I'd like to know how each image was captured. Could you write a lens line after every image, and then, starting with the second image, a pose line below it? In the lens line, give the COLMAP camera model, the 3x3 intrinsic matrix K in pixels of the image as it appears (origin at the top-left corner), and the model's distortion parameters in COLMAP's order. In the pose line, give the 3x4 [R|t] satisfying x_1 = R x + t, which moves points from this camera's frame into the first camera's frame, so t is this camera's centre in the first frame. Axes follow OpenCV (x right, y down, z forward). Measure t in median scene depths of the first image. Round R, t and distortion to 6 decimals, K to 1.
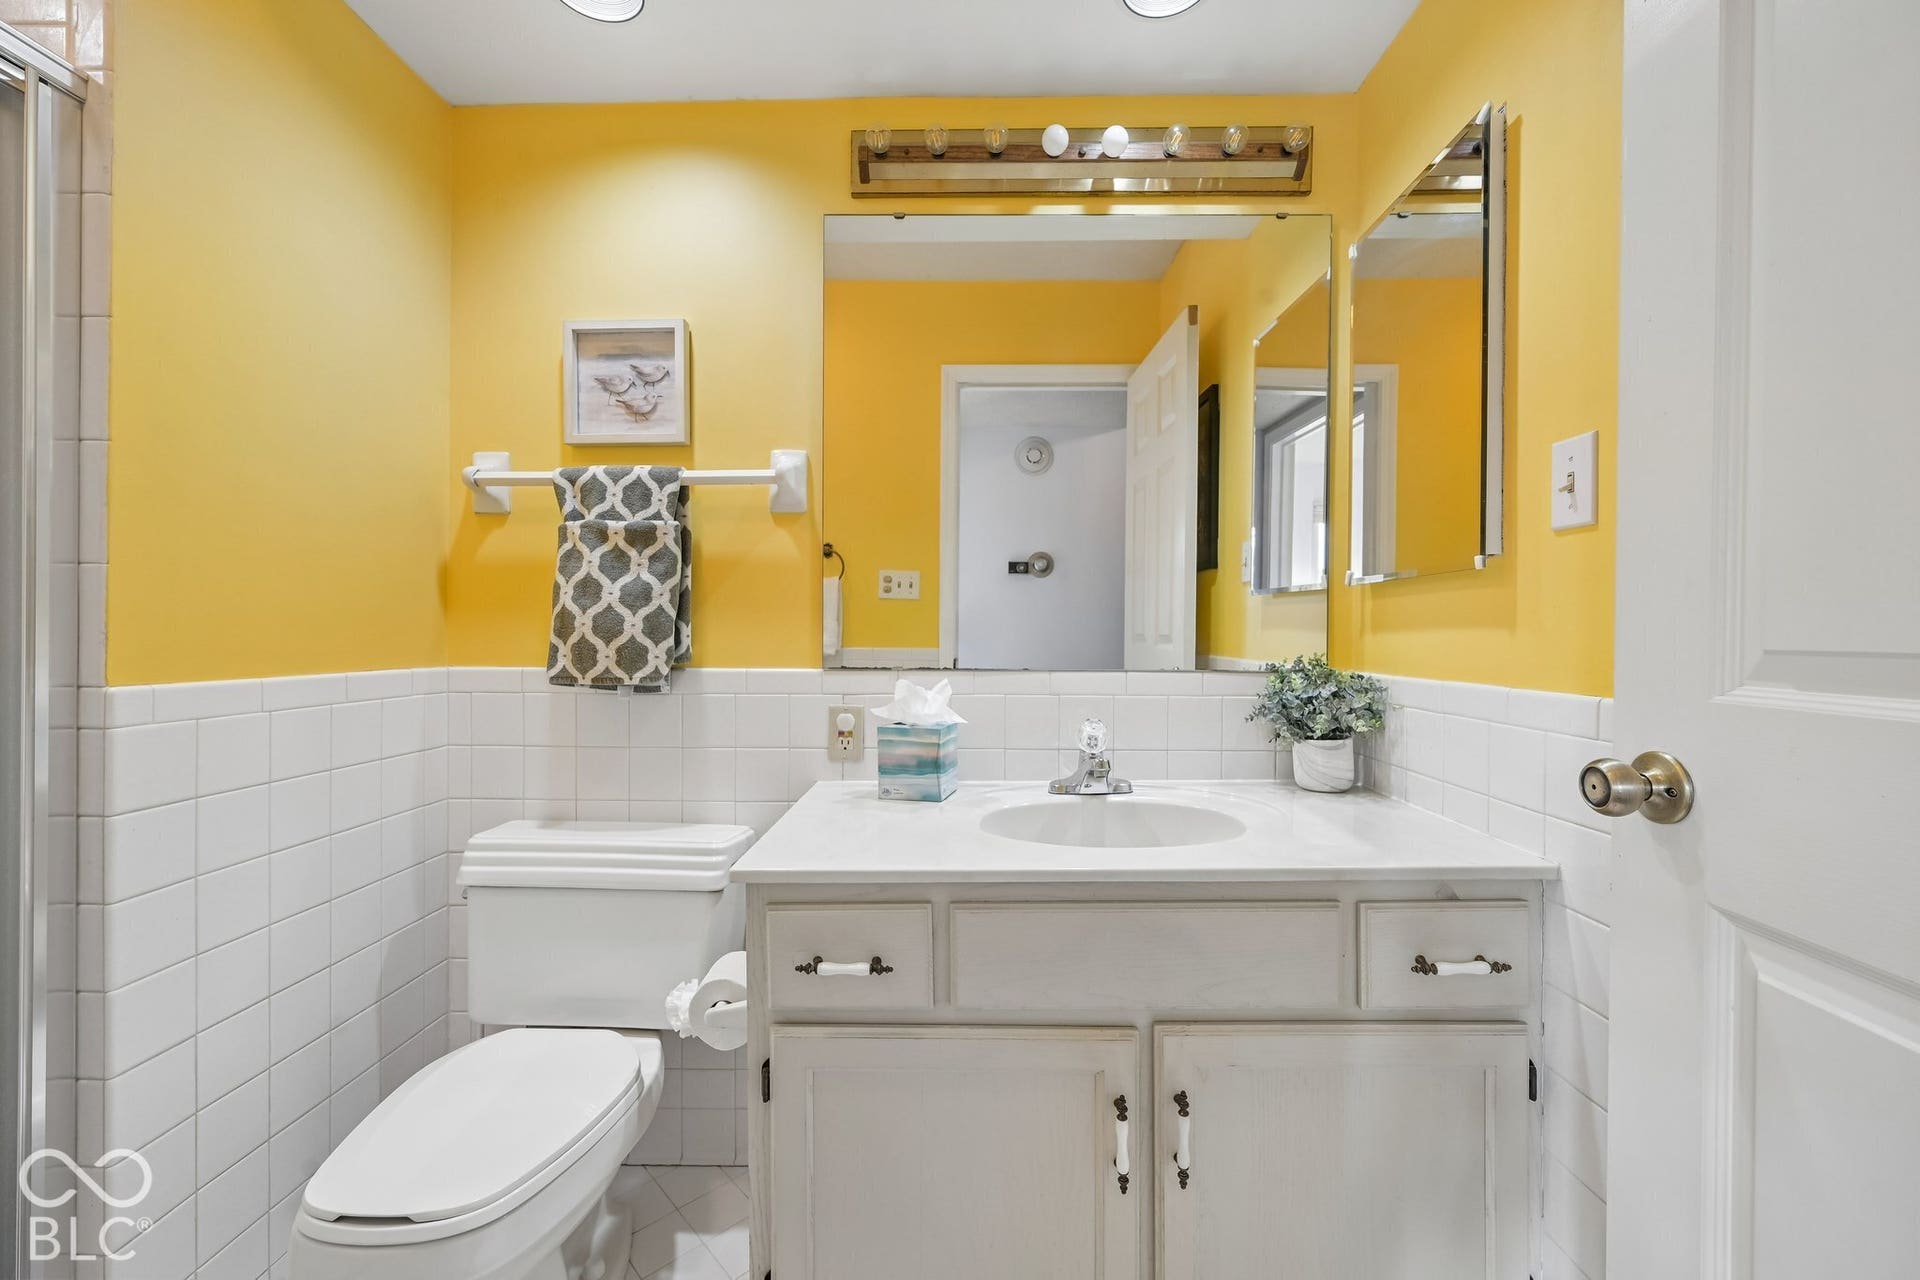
lens RADIAL K [[767.5, 0, 962.3], [0, 767.5, 636.8], [0, 0, 1]] dist [-0.003023, 0.000789]
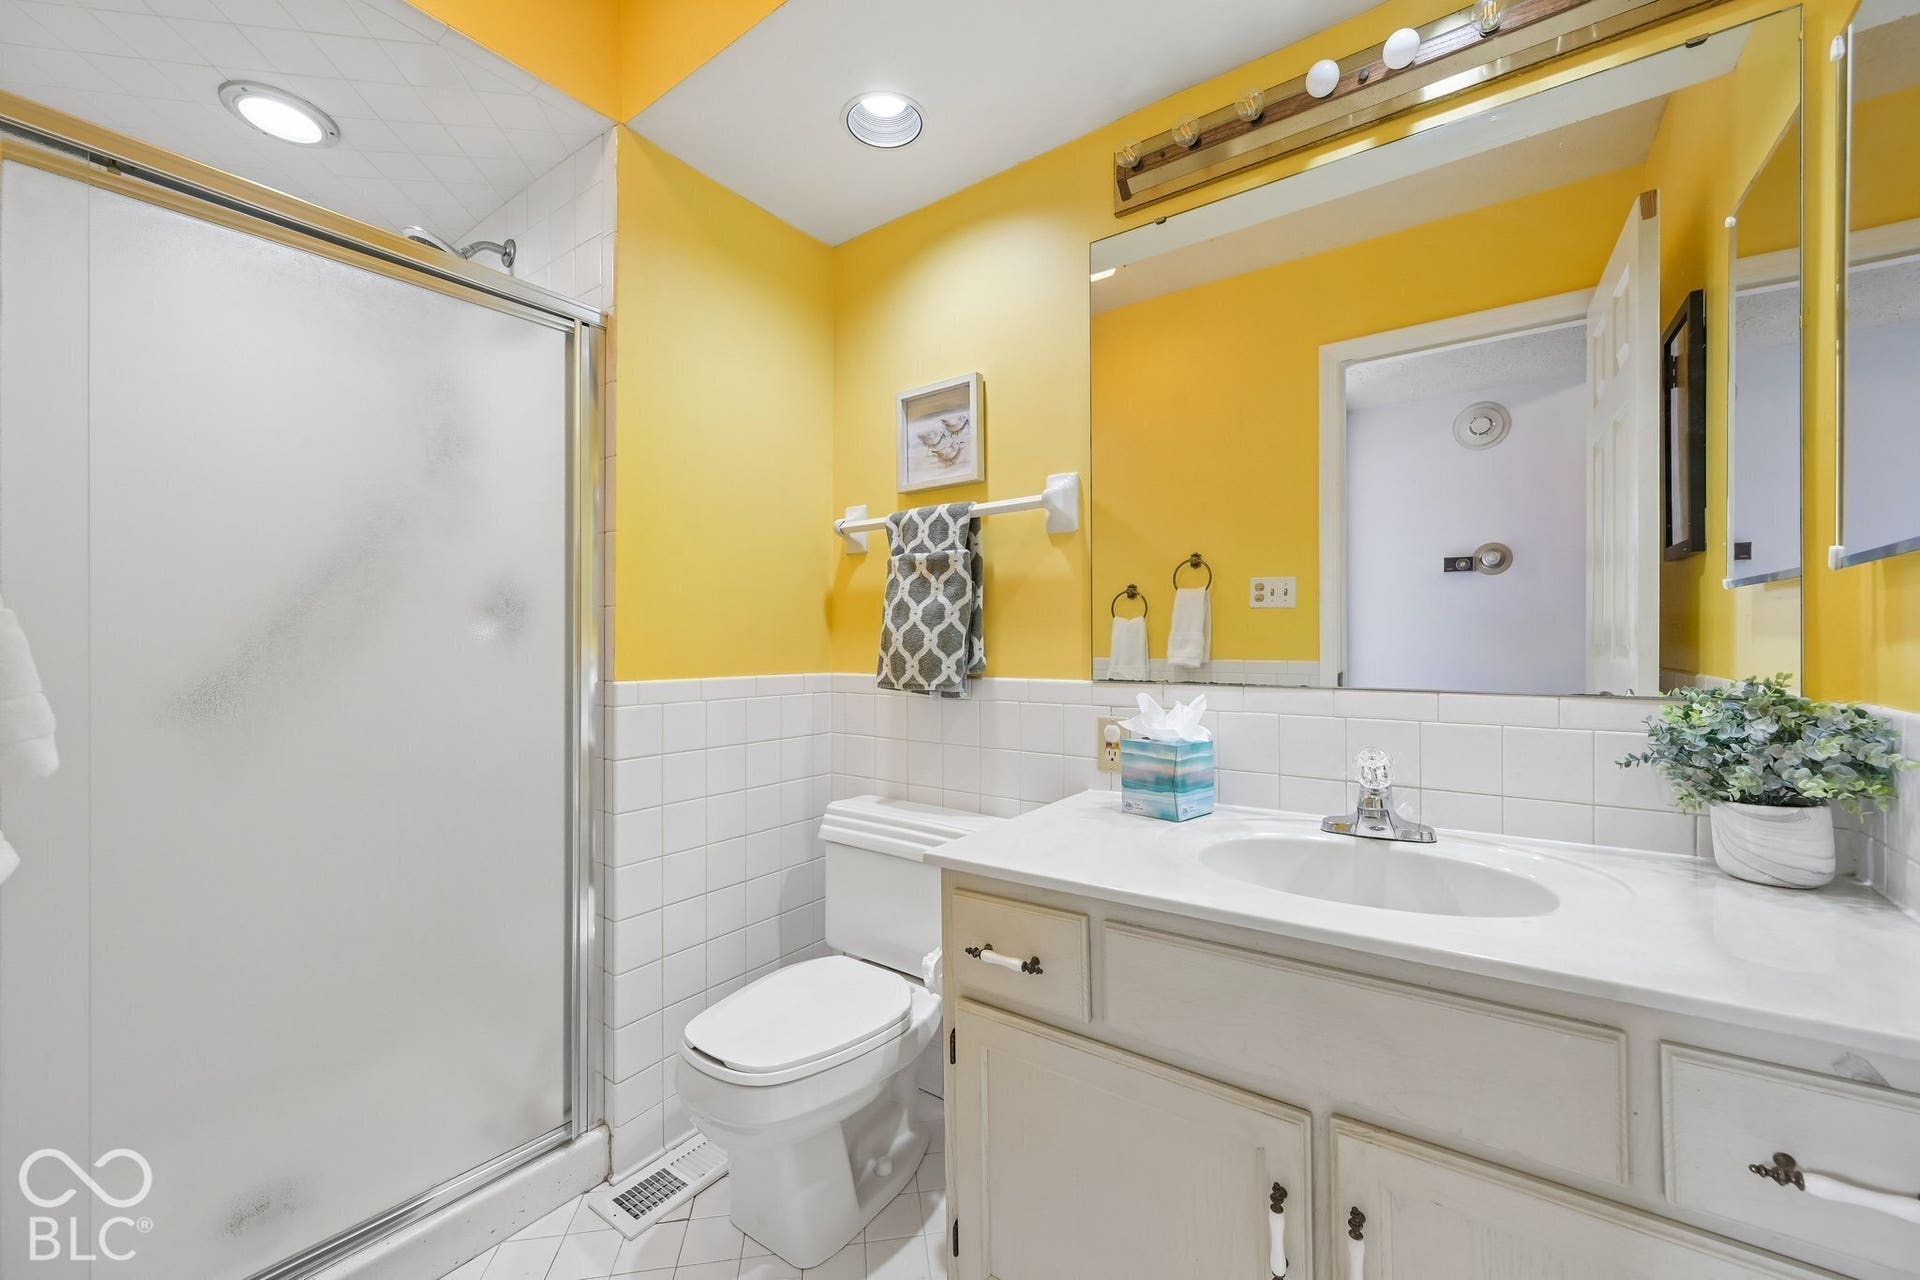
lens RADIAL K [[767.5, 0, 979.7], [0, 767.5, 641.2], [0, 0, 1]] dist [-0.003023, 0.000789]
pose [[0.817919, -0.006877, -0.575292, 0.301976], [0.002366, 0.999960, -0.008589, -0.002951], [0.575328, 0.005664, 0.817903, 0.069599]]
